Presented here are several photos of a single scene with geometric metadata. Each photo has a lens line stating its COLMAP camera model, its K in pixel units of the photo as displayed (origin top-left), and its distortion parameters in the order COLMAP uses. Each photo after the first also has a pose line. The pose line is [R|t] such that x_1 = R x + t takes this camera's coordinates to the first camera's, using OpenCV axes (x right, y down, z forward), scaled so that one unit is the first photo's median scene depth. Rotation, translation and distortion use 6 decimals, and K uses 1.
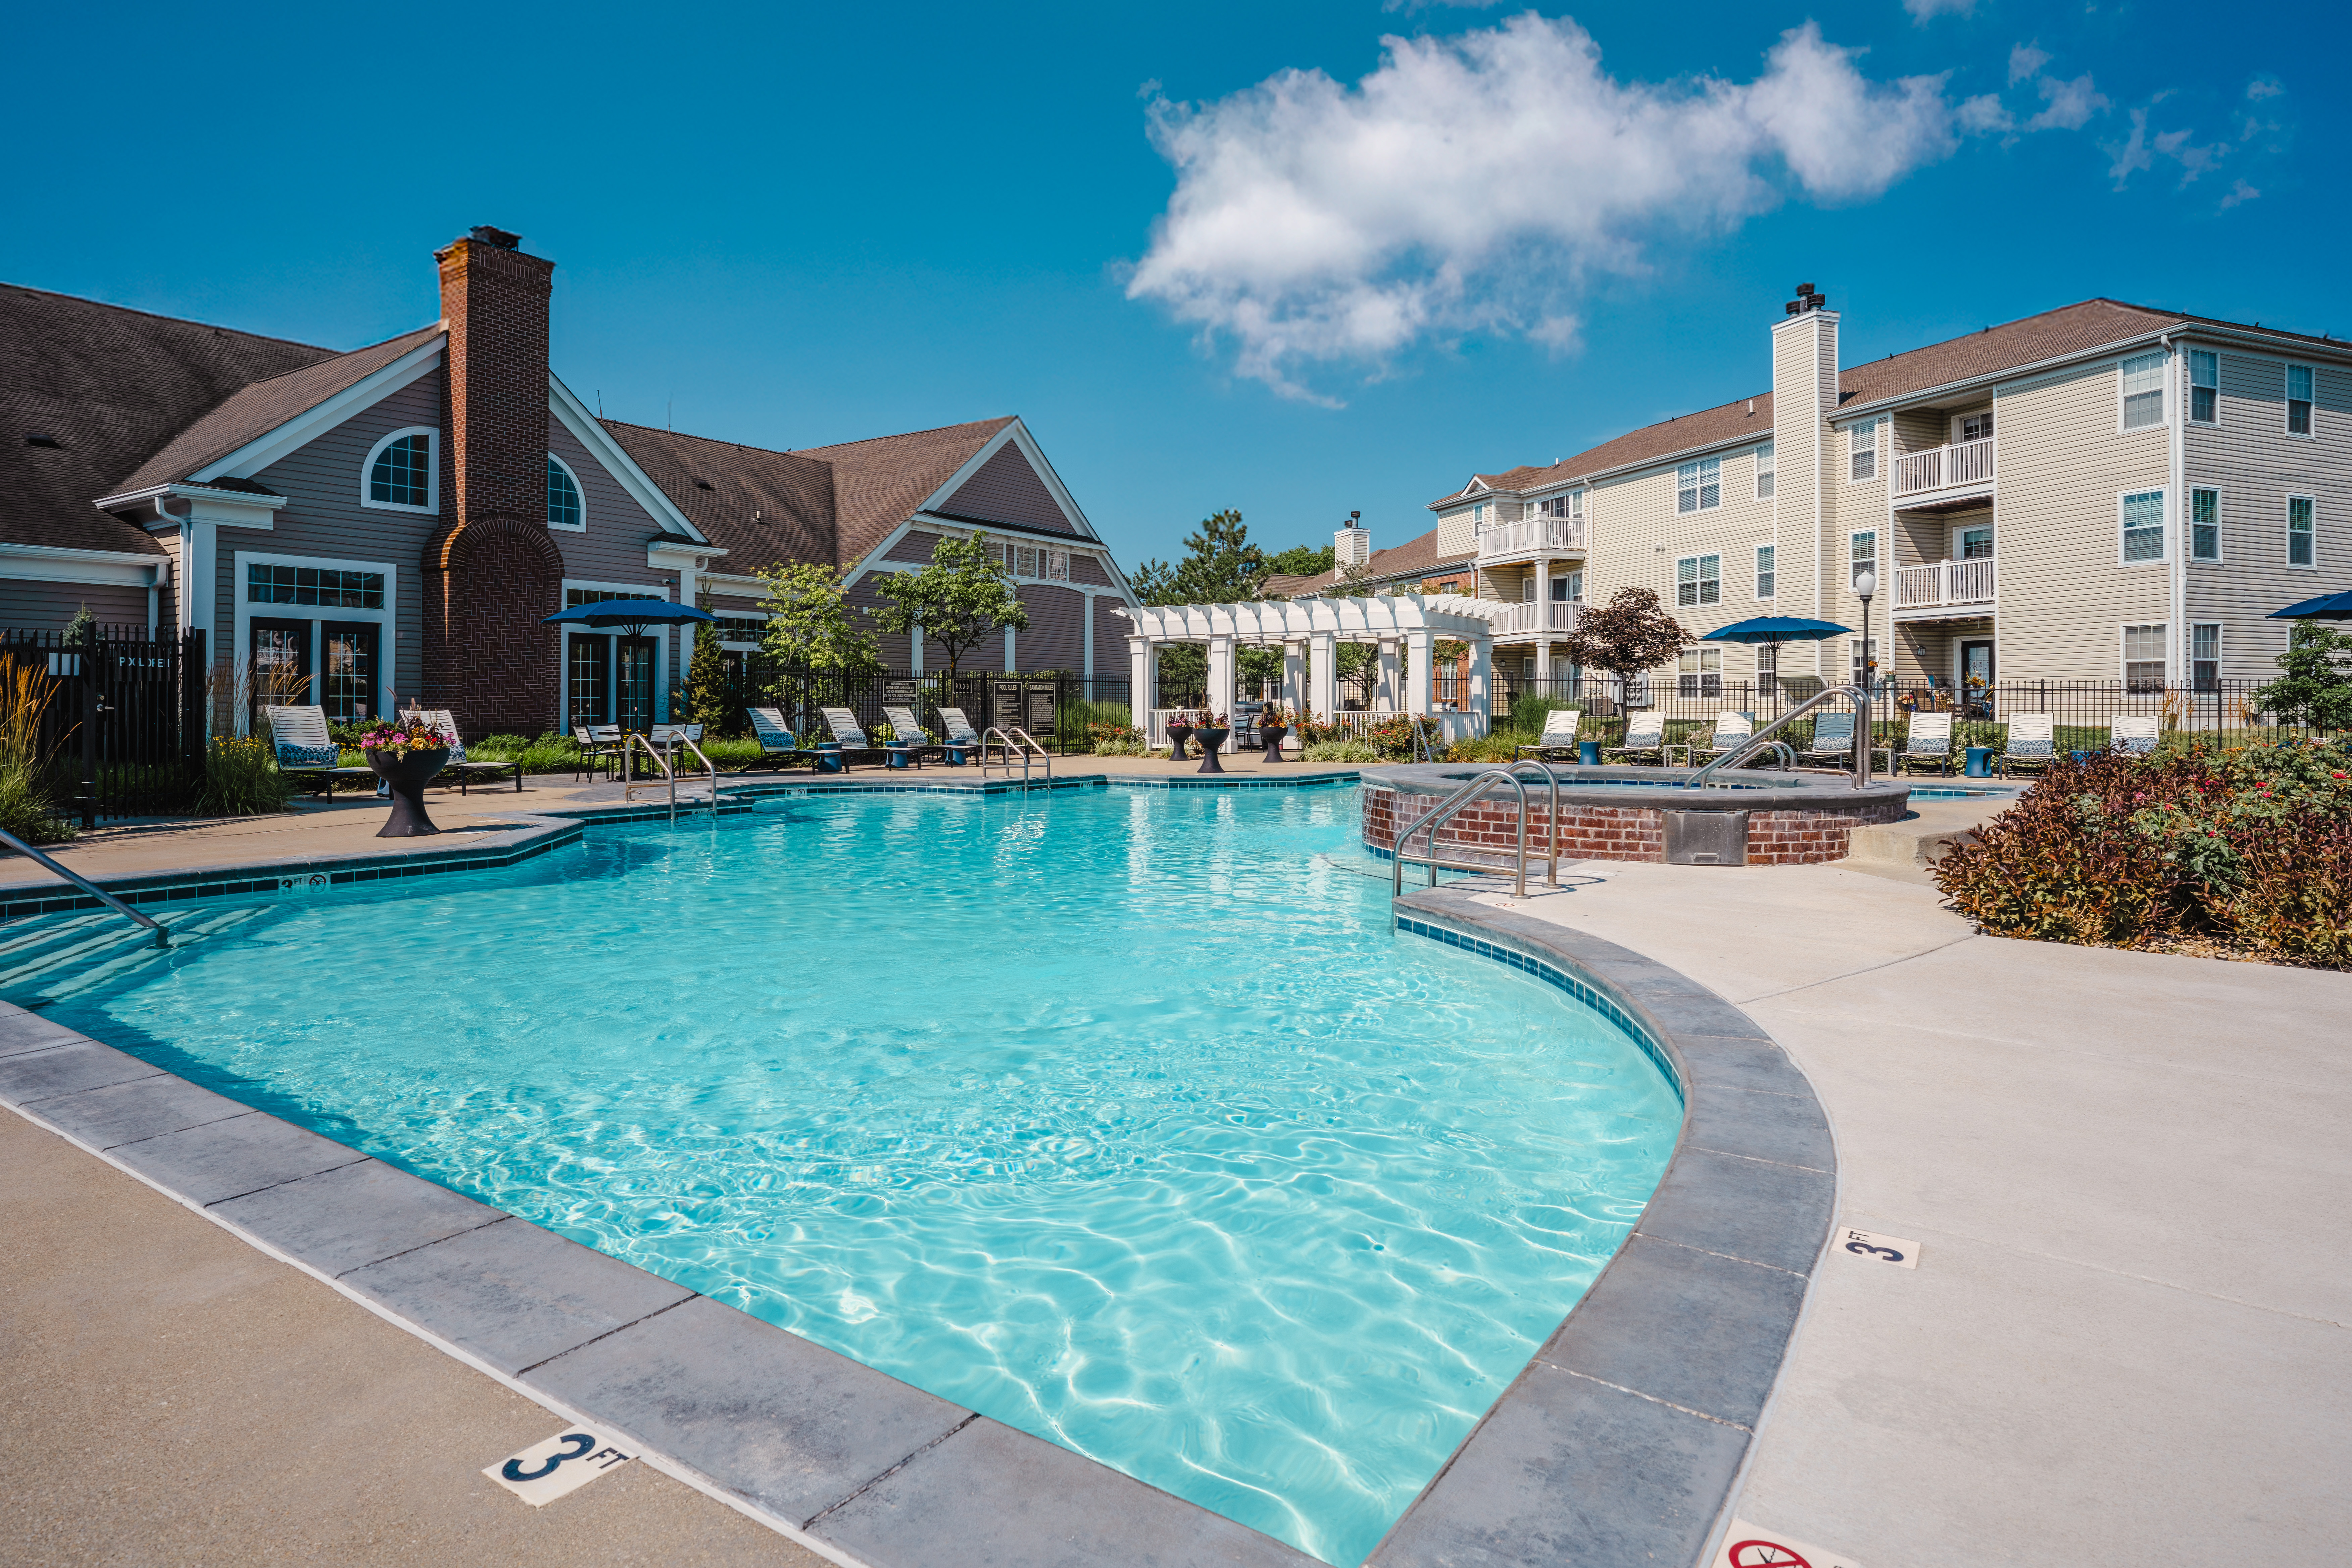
lens RADIAL K [[1317.6, 0, 1176.3], [0, 1317.6, 681.8], [0, 0, 1]] dist [0.002456, 0.000368]
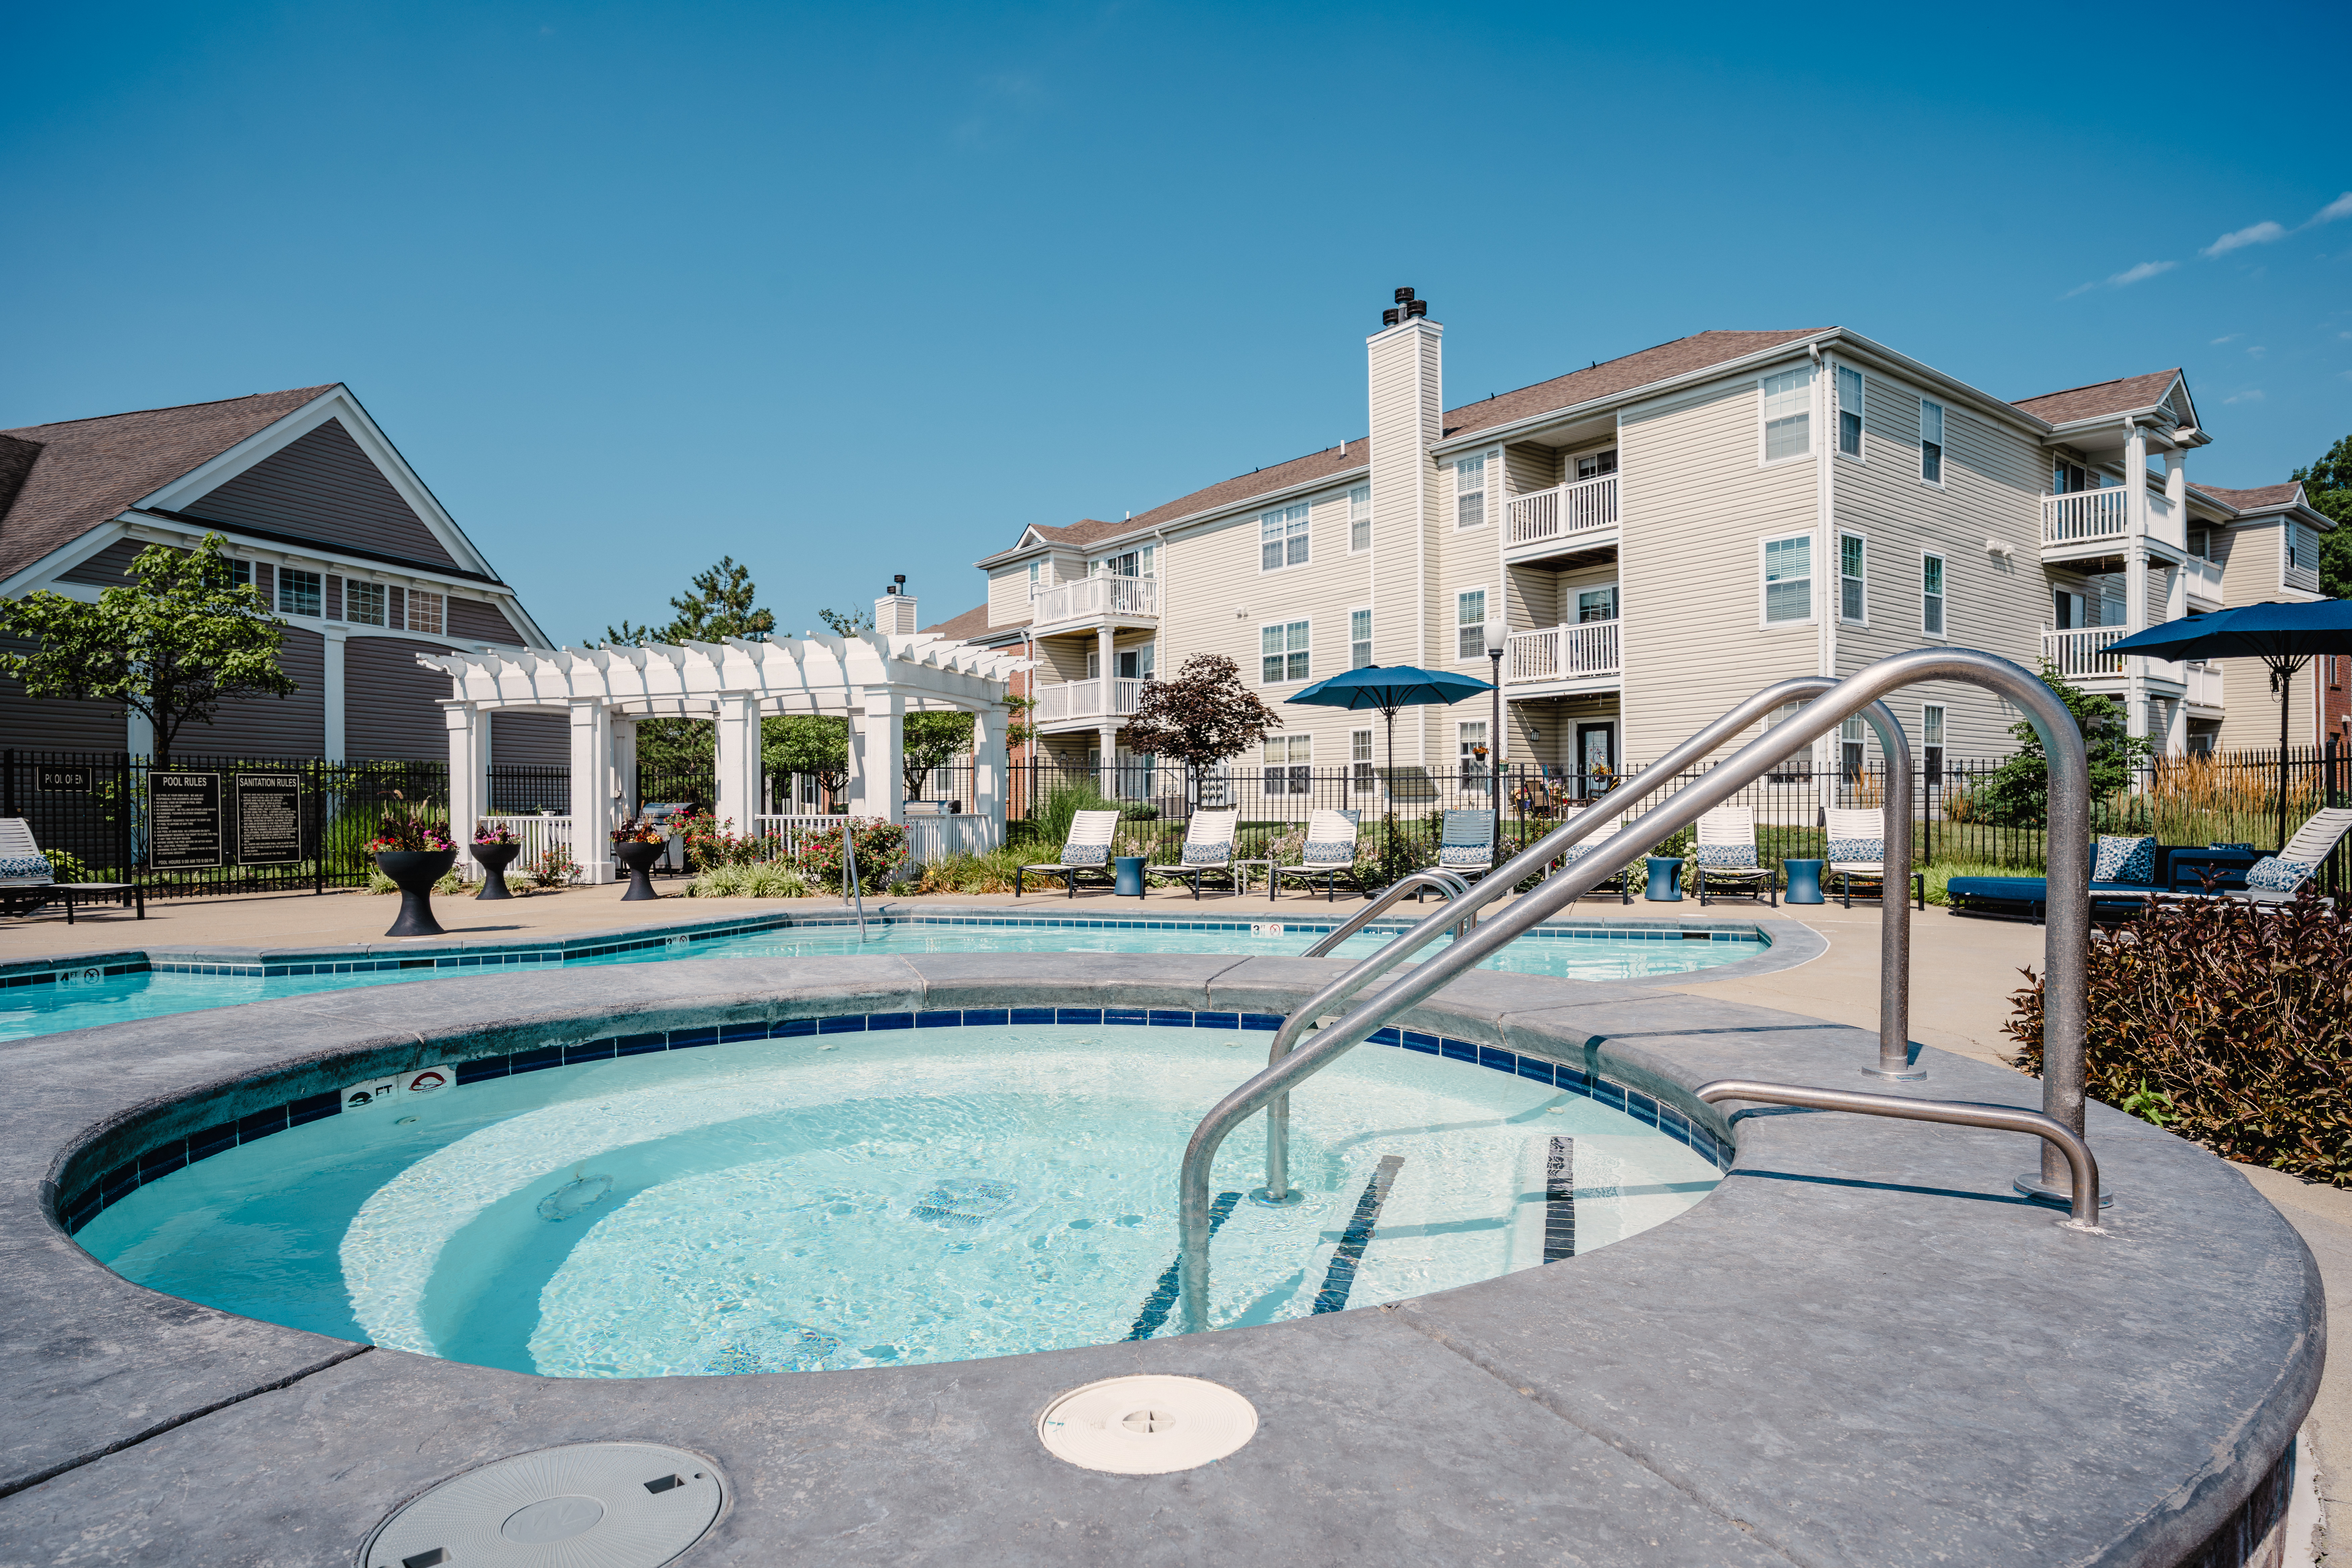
lens RADIAL K [[1333.5, 0, 1178.4], [0, 1333.5, 799.5], [0, 0, 1]] dist [-0.002159, 0.000396]
pose [[0.956865, -0.008058, 0.290420, 0.114421], [0.005289, 0.999933, 0.010318, 0.007766], [-0.290484, -0.008337, 0.956844, 0.282842]]
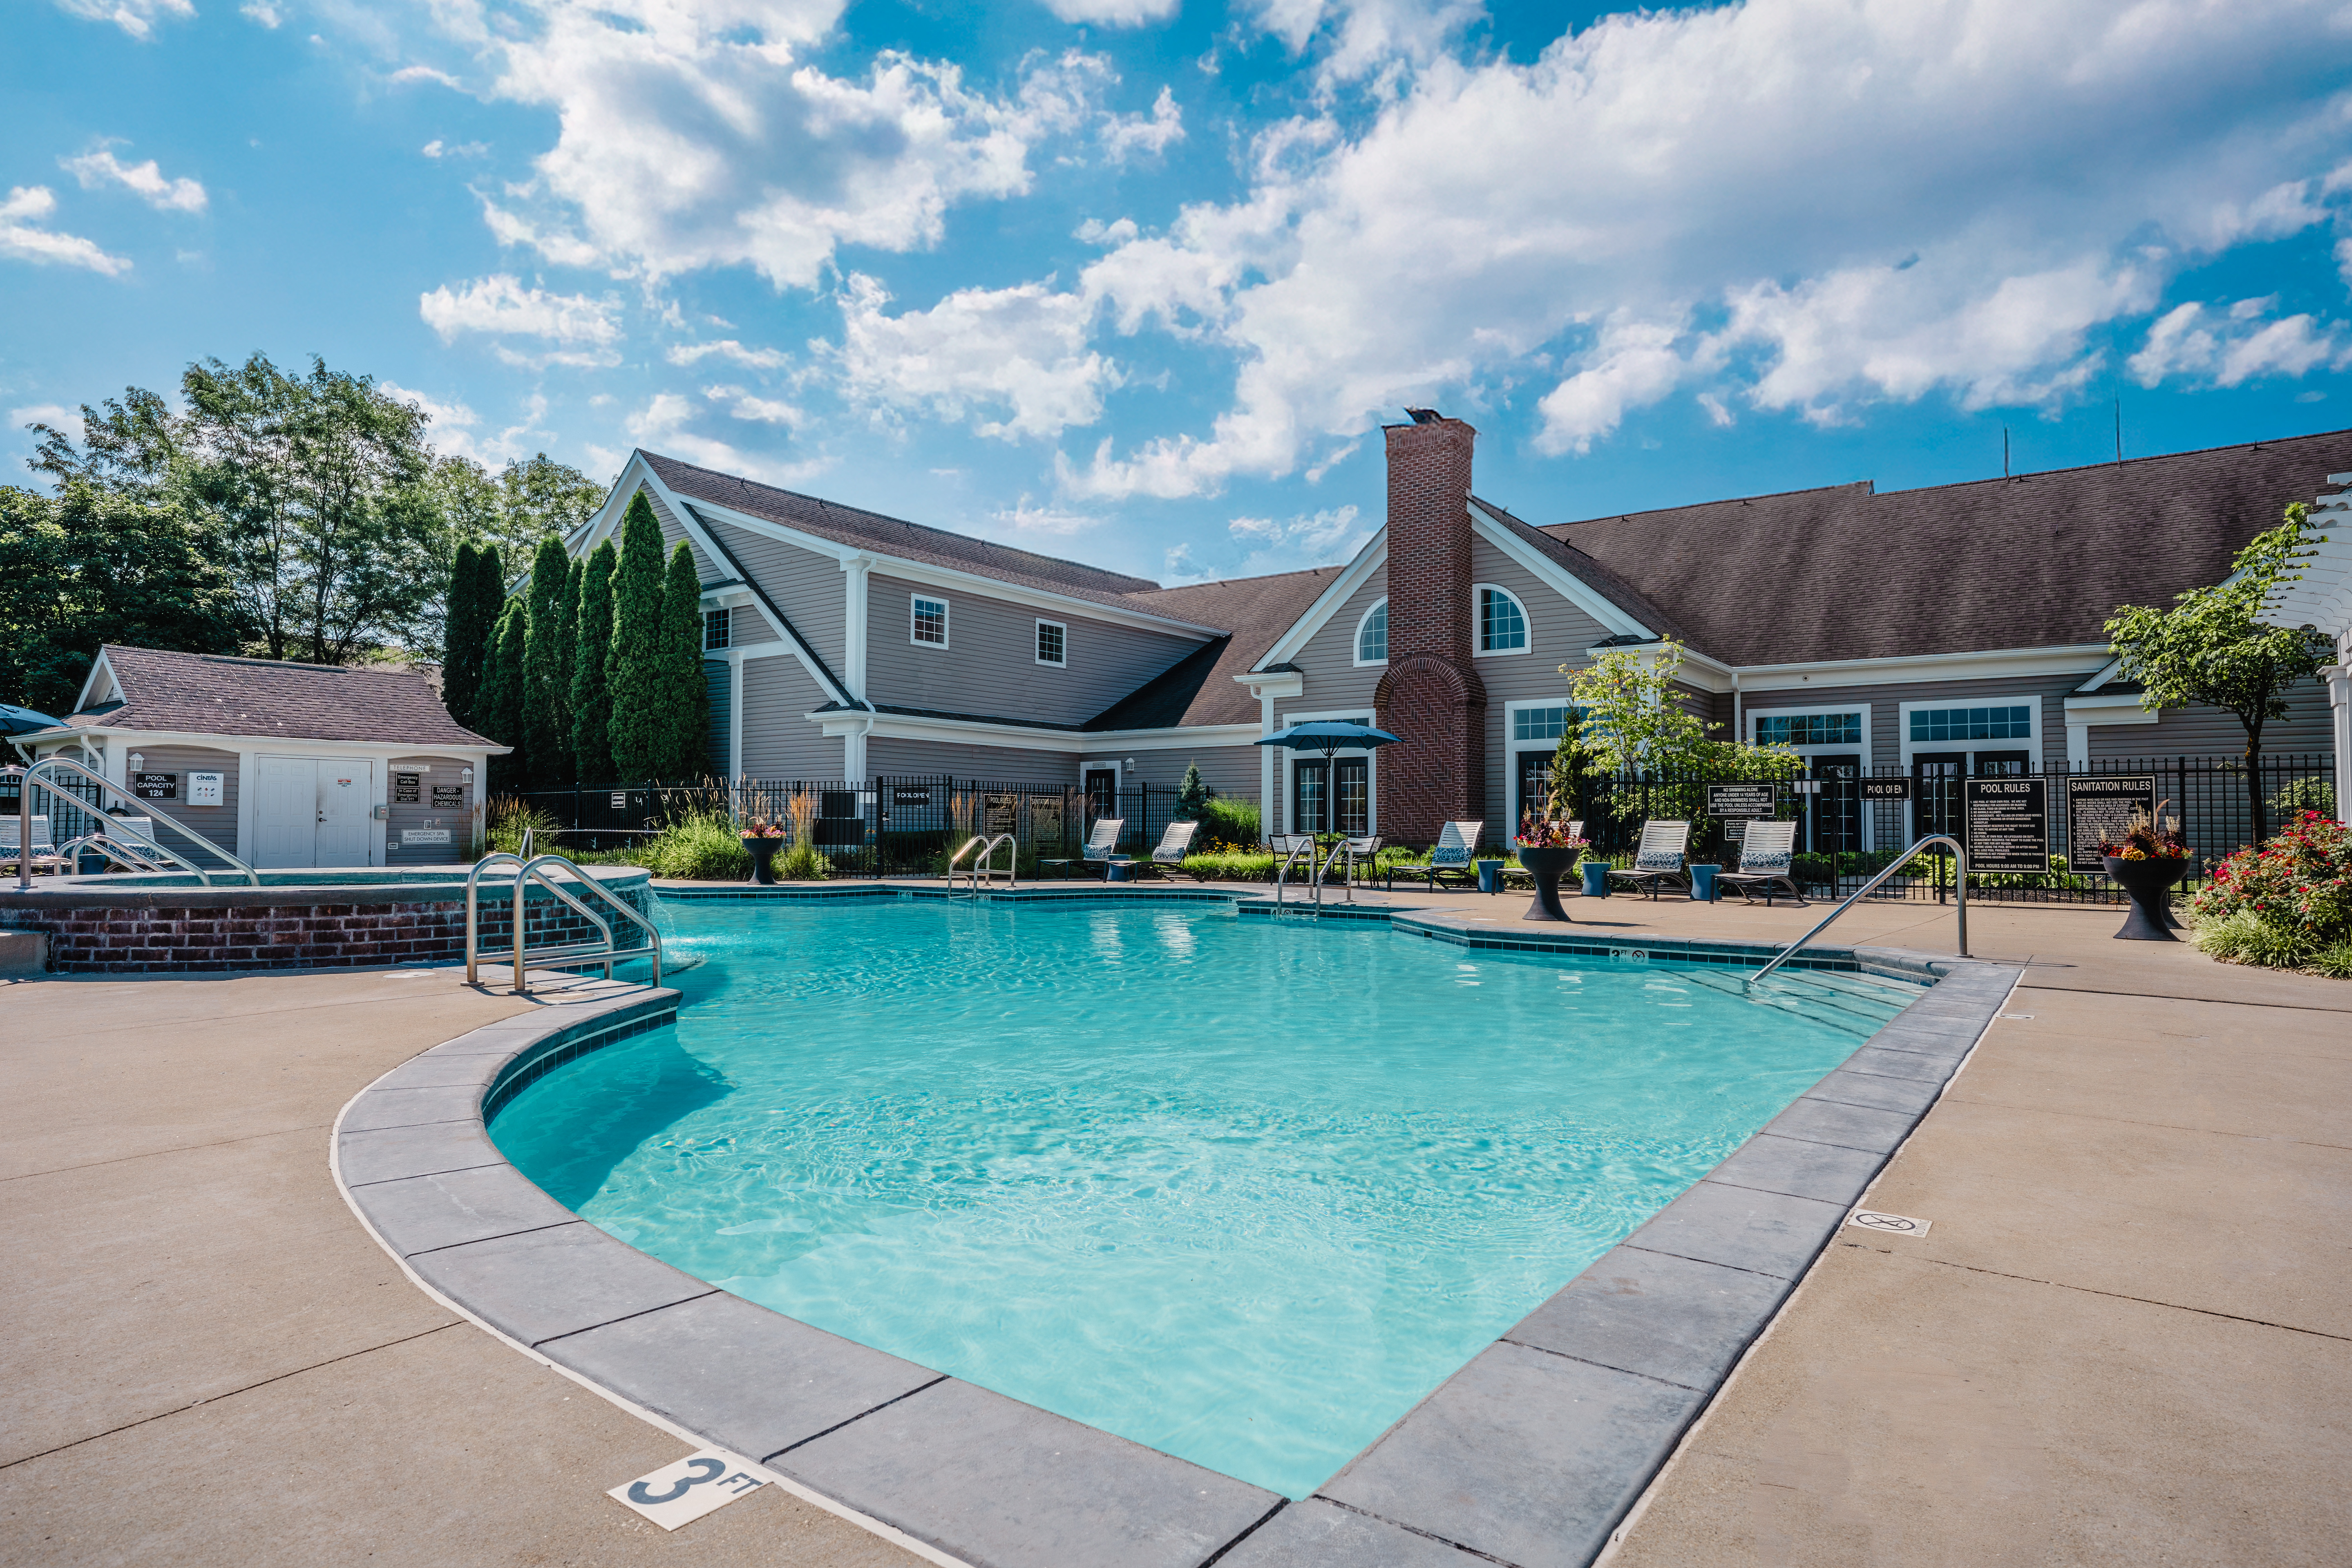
lens RADIAL K [[1273.5, 0, 1173.5], [0, 1273.5, 775.1], [0, 0, 1]] dist [0.002318, 0.001642]
pose [[-0.023065, -0.046118, -0.998670, 0.430731], [0.012120, 0.998849, -0.046406, 0.019230], [0.999661, -0.013174, -0.022479, 0.588513]]
